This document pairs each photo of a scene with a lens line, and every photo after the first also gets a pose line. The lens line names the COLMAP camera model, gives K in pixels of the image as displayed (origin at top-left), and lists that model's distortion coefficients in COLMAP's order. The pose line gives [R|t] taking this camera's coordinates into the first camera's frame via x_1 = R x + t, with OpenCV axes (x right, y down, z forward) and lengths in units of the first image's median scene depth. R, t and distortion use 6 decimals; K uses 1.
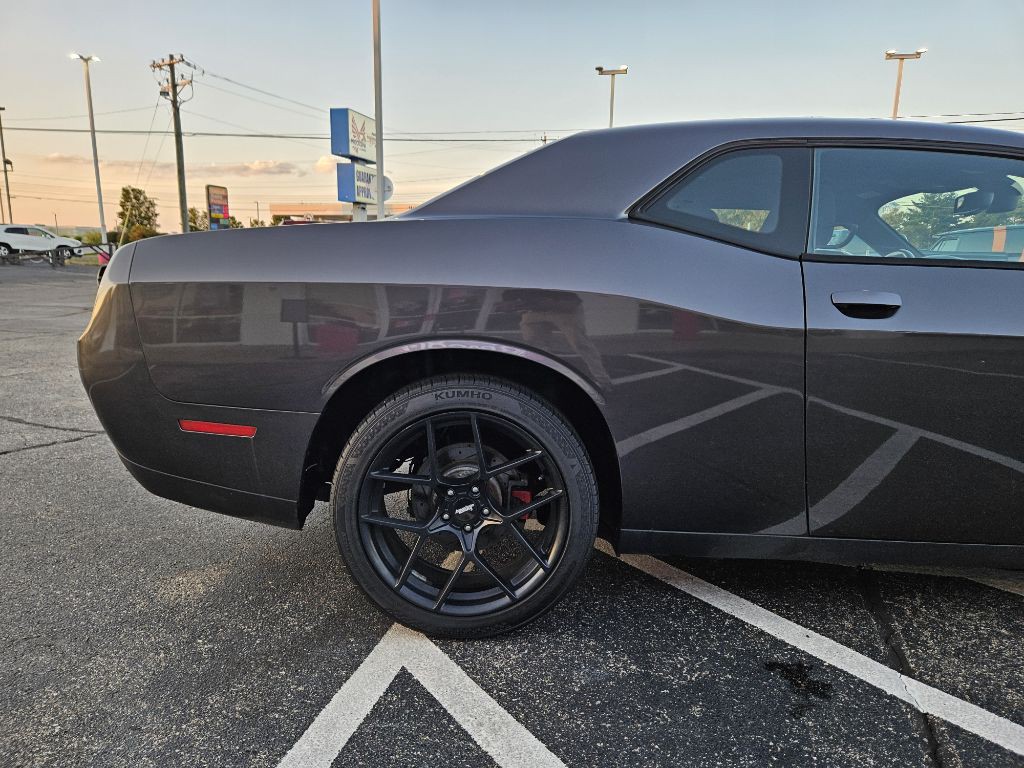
lens RADIAL K [[687.5, 0, 510.3], [0, 687.5, 377.7], [0, 0, 1]] dist [0.061515, -0.051848]
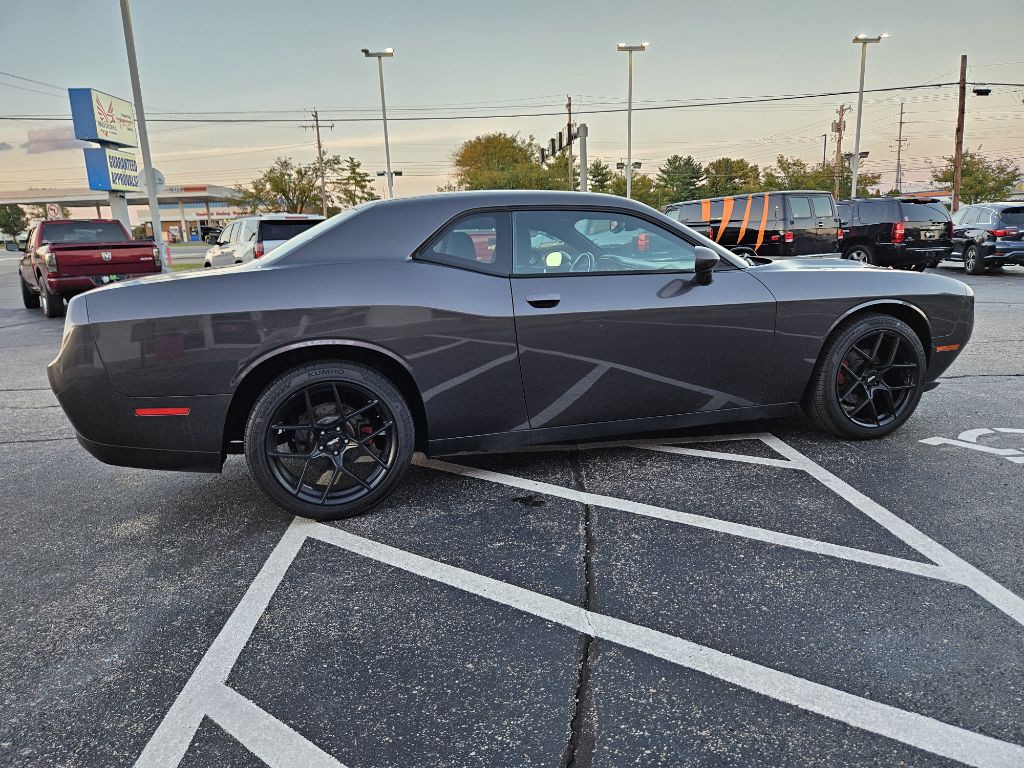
lens RADIAL K [[687.5, 0, 512.7], [0, 687.5, 371.1], [0, 0, 1]] dist [0.061515, -0.051848]
pose [[0.952798, -0.109299, 0.283250, -0.092770], [0.101723, 0.993952, 0.041365, -0.000511], [-0.286058, -0.010599, 0.958154, -0.610953]]
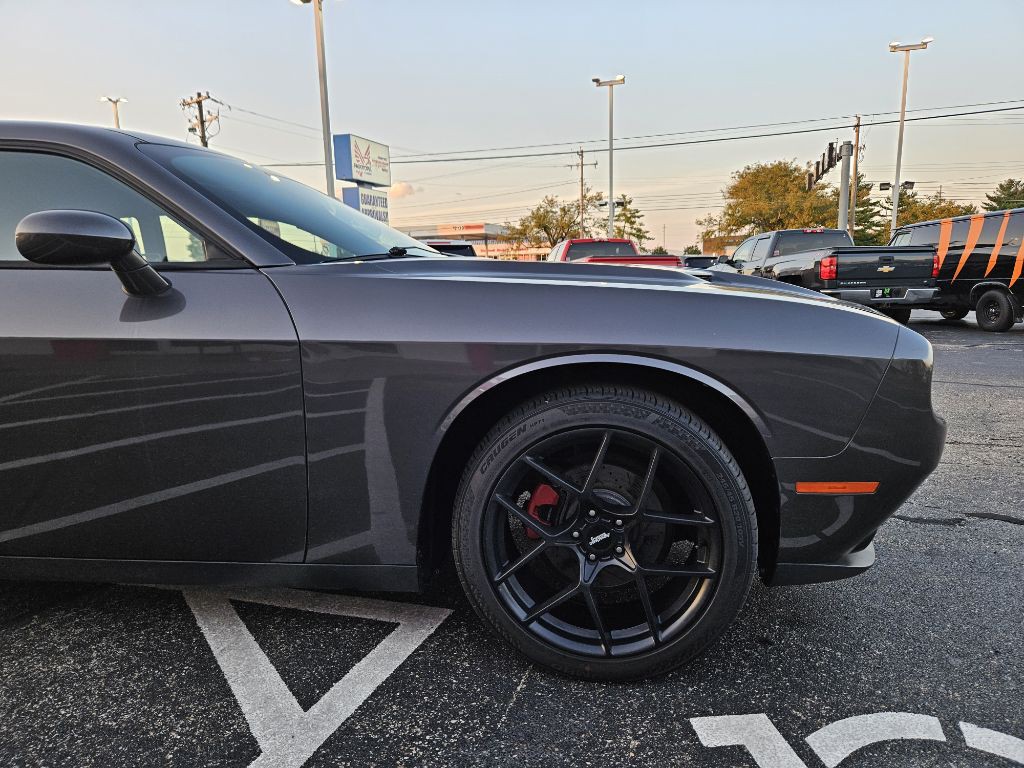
lens RADIAL K [[687.5, 0, 513.5], [0, 687.5, 381.9], [0, 0, 1]] dist [0.061515, -0.051848]
pose [[0.995891, -0.024654, -0.087135, 1.284455], [0.023189, 0.999573, -0.017788, 0.029620], [0.087536, 0.015694, 0.996038, 0.092890]]
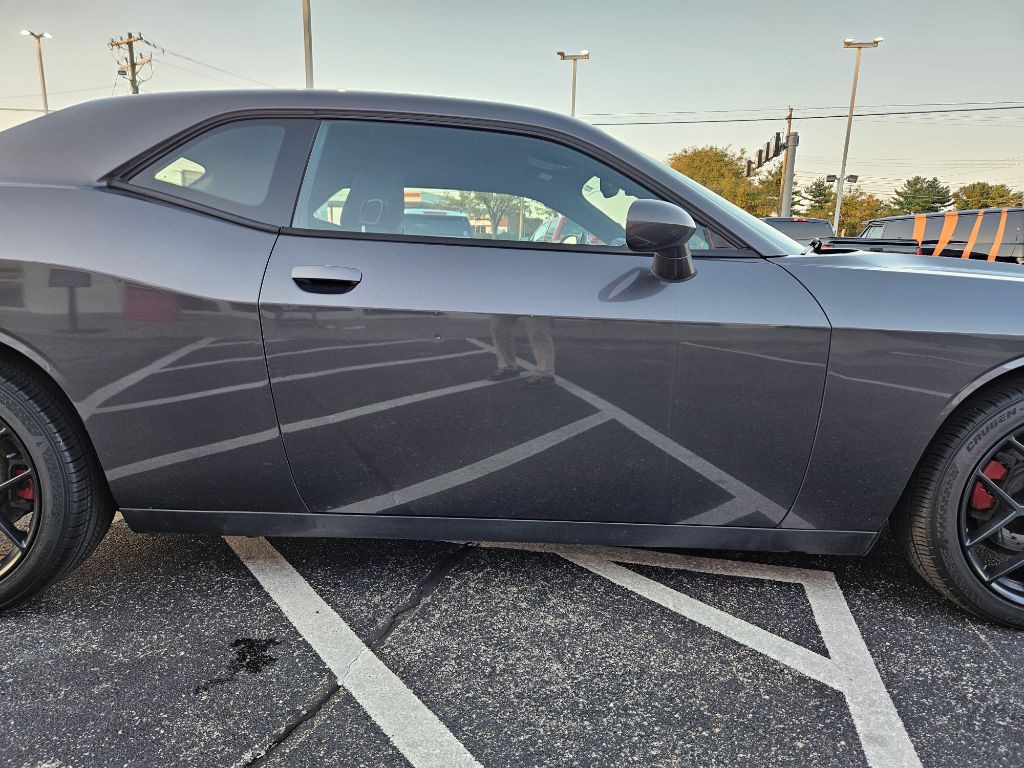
lens RADIAL K [[687.5, 0, 513.9], [0, 687.5, 383.7], [0, 0, 1]] dist [0.061515, -0.051848]
pose [[0.999751, 0.003548, 0.022014, 0.611196], [-0.004099, 0.999677, 0.025066, 0.014267], [-0.021918, -0.025150, 0.999443, 0.002978]]
